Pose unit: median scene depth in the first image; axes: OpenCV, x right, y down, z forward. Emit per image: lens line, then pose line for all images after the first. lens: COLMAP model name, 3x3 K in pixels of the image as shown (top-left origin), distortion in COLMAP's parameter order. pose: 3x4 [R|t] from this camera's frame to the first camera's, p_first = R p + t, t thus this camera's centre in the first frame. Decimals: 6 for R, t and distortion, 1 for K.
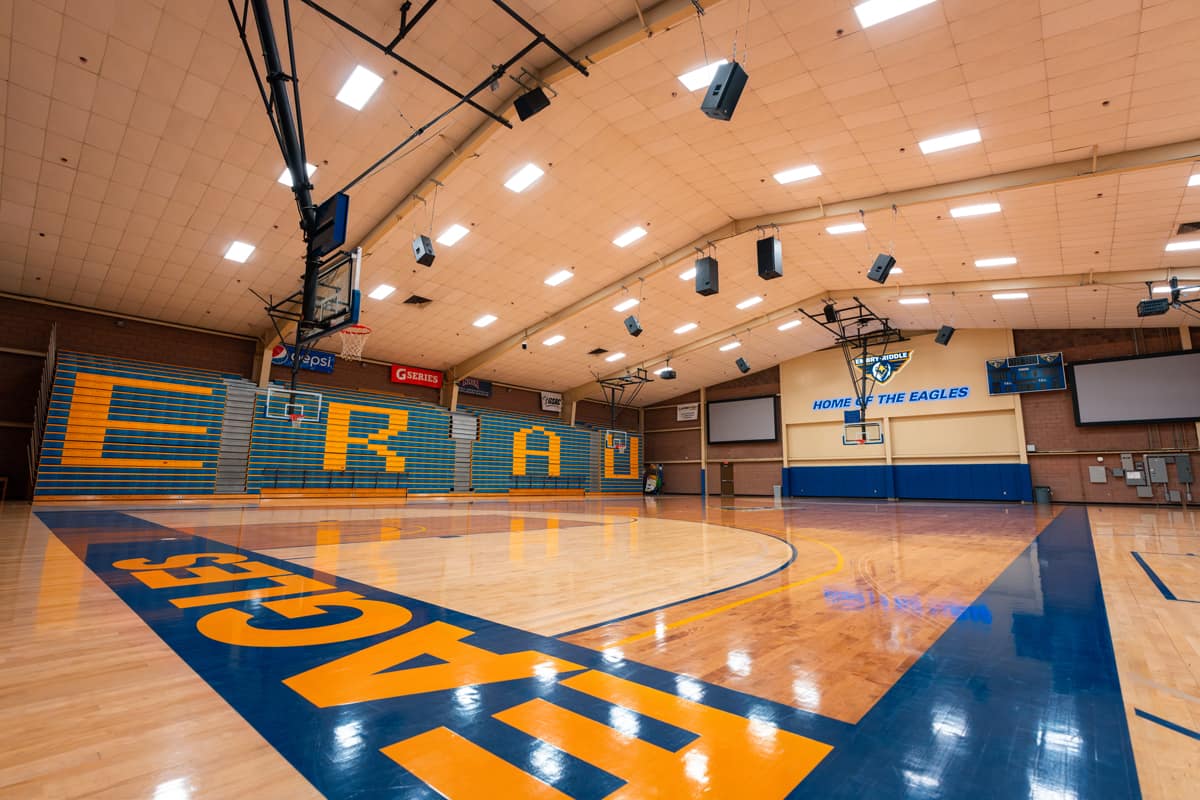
lens RADIAL K [[541.5, 0, 599.2], [0, 541.5, 412.9], [0, 0, 1]] dist [-0.000703, 0.000213]
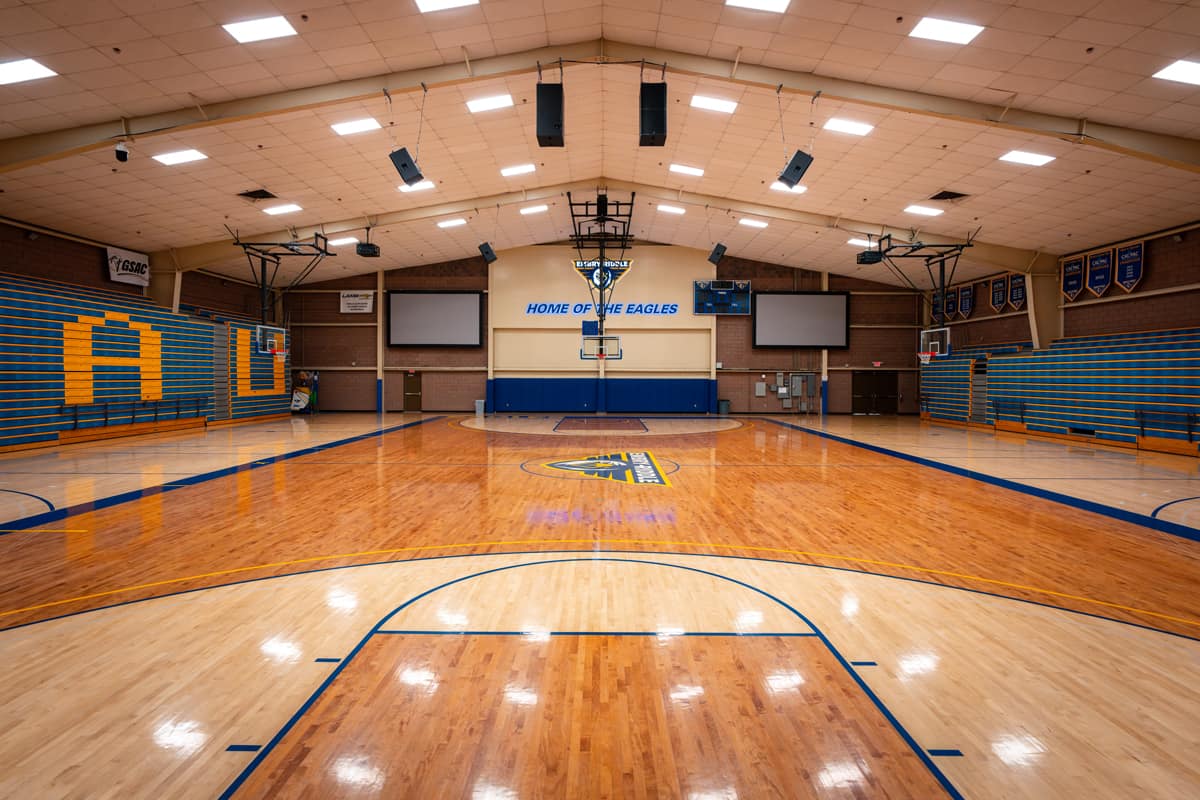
lens RADIAL K [[566.0, 0, 602.9], [0, 566.0, 392.6], [0, 0, 1]] dist [-0.005146, 0.000065]
pose [[0.748150, -0.026841, 0.662986, -0.131390], [-0.082892, 0.987573, 0.133522, -0.013132], [-0.658331, -0.154851, 0.736628, 0.257957]]
